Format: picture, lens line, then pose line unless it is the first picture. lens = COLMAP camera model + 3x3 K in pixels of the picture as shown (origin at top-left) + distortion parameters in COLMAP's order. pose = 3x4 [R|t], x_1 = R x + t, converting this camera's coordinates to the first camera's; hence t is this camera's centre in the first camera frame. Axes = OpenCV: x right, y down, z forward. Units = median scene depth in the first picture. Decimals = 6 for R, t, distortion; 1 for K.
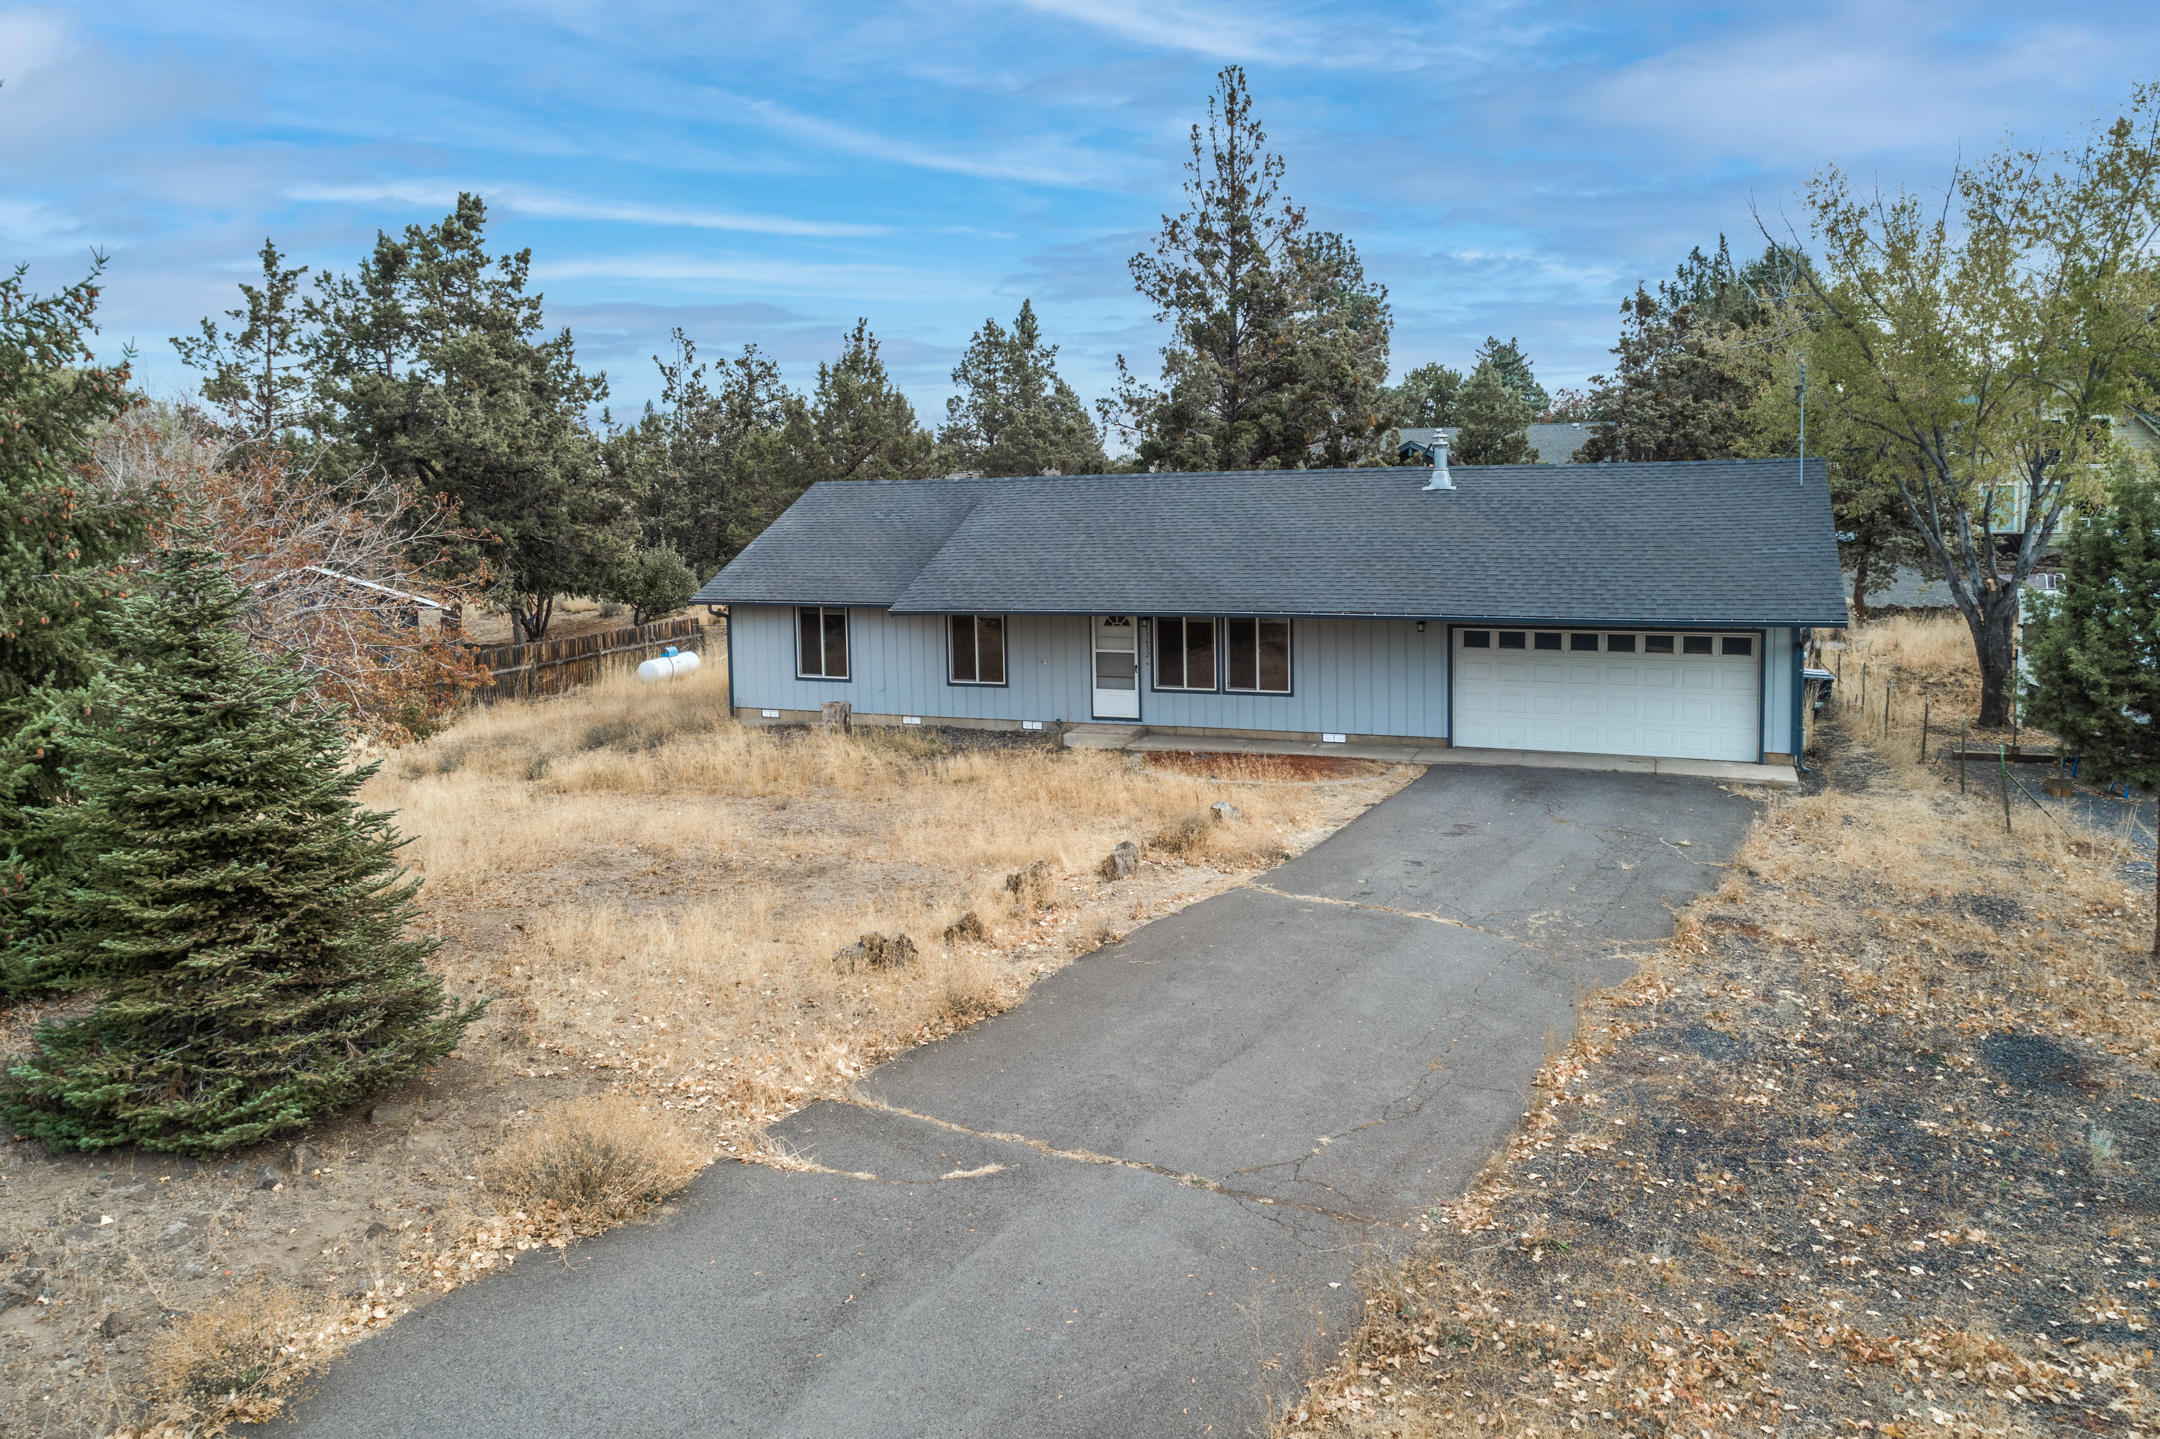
lens RADIAL K [[1467.6, 0, 1057.2], [0, 1467.6, 648.7], [0, 0, 1]] dist [-0.009659, 0.004679]
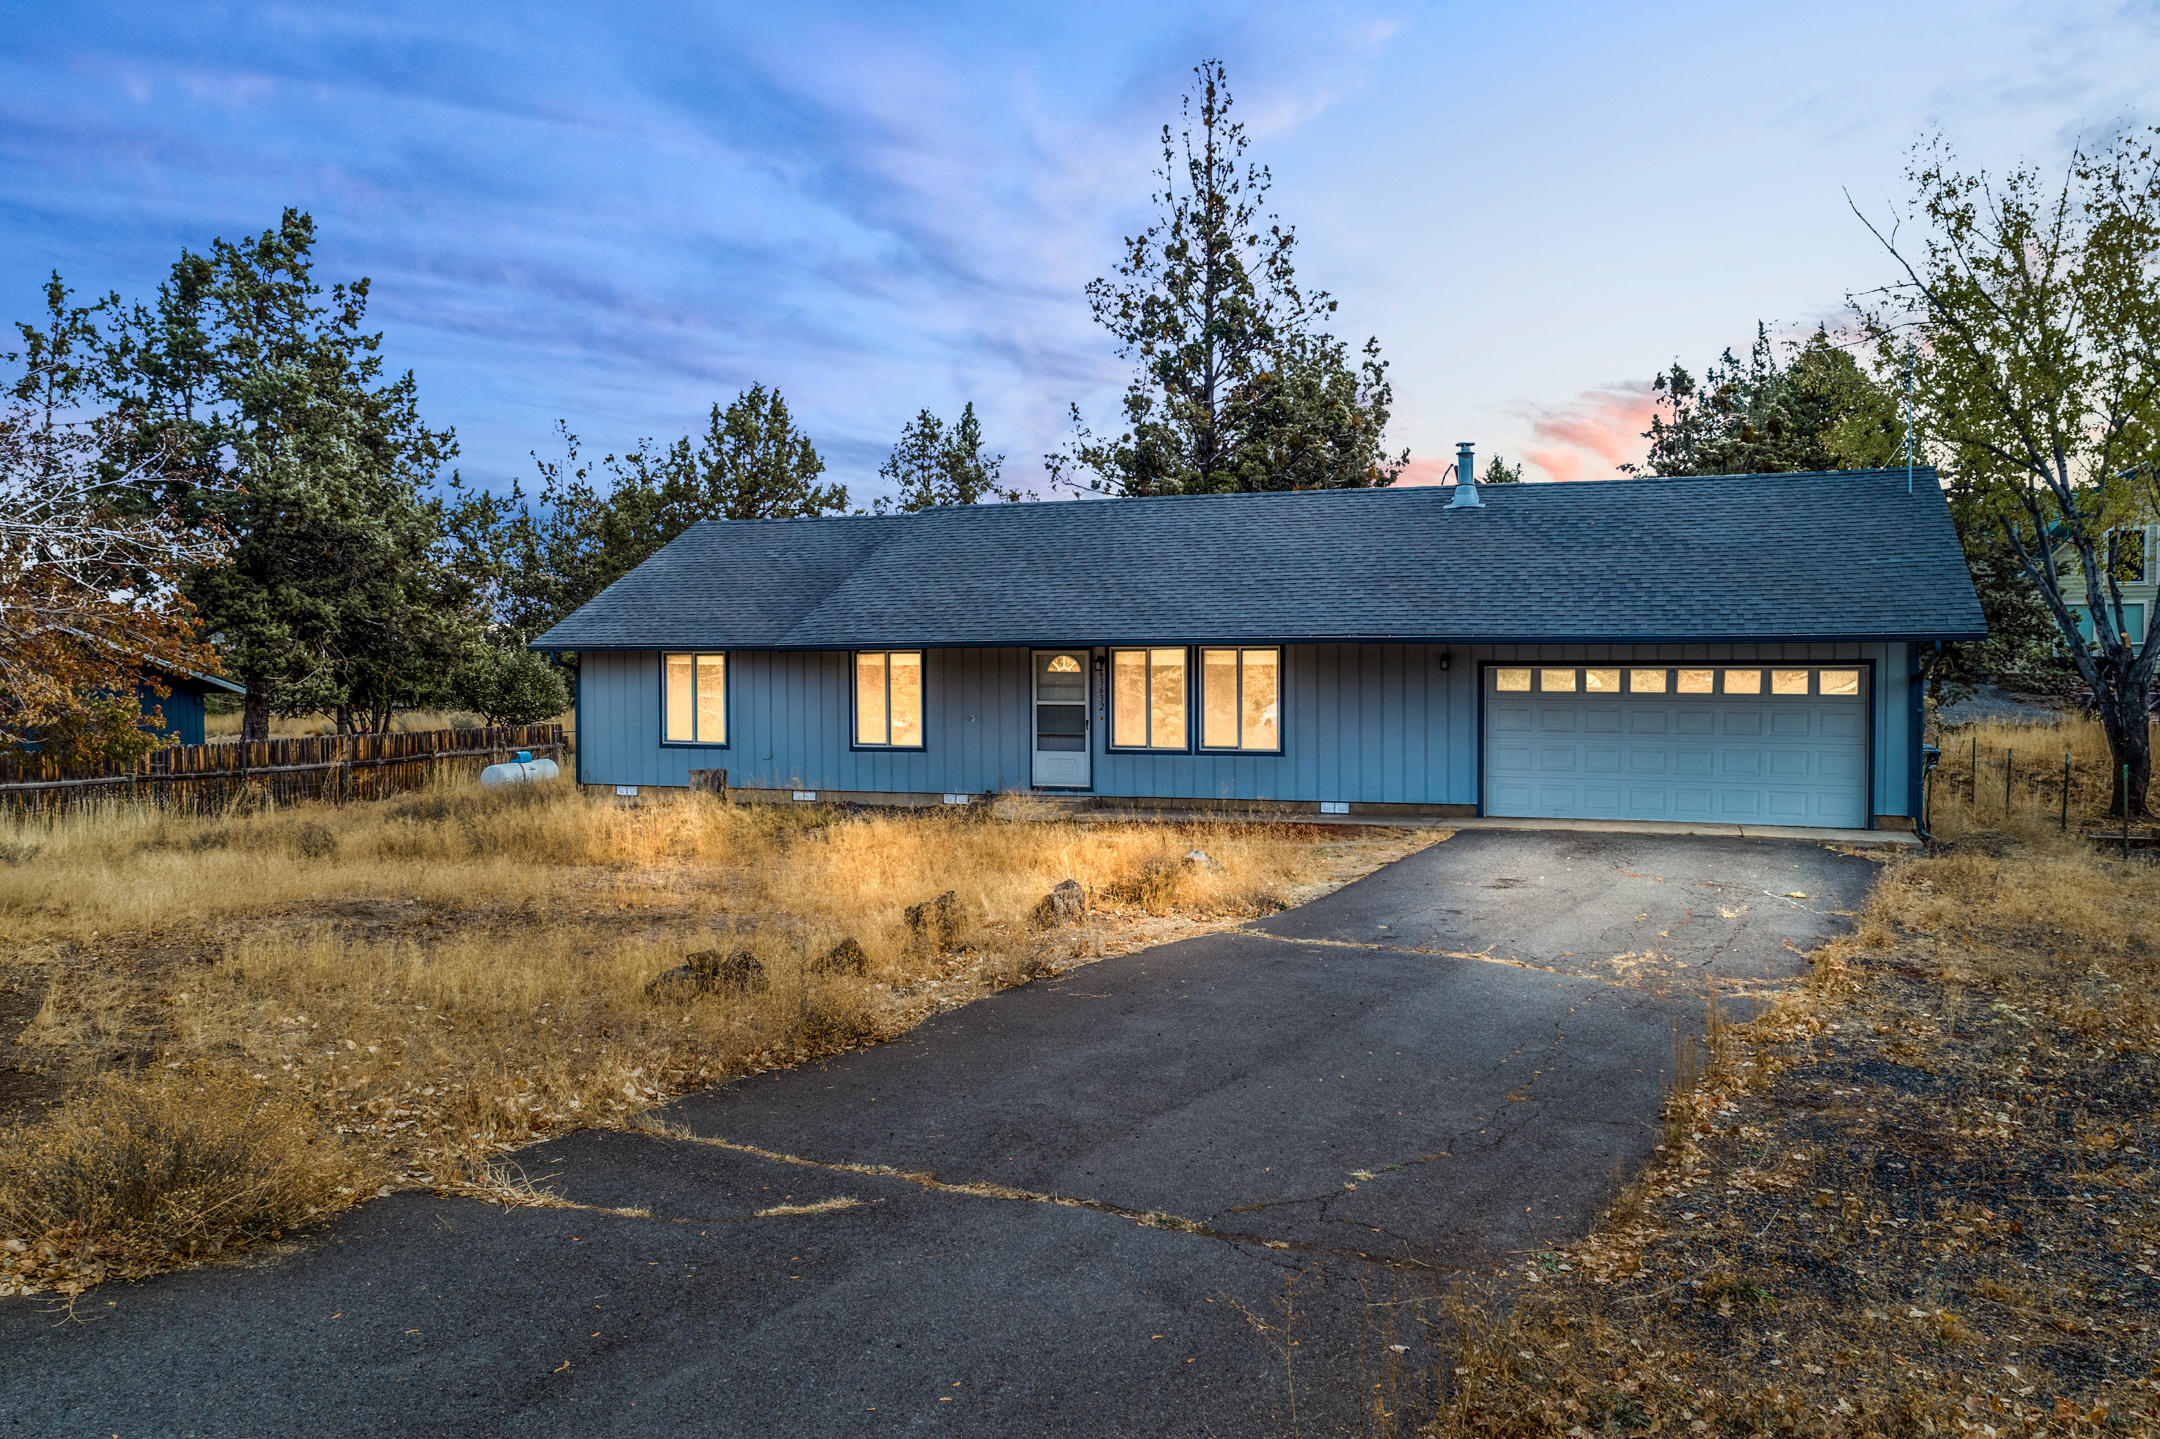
lens RADIAL K [[1697.9, 0, 1082.7], [0, 1697.9, 718.9], [0, 0, 1]] dist [-0.007431, 0.003189]
pose [[0.998685, 0.015503, 0.048874, 0.008618], [-0.013032, 0.998640, -0.050476, 0.077763], [-0.049590, 0.049773, 0.997529, 0.111161]]
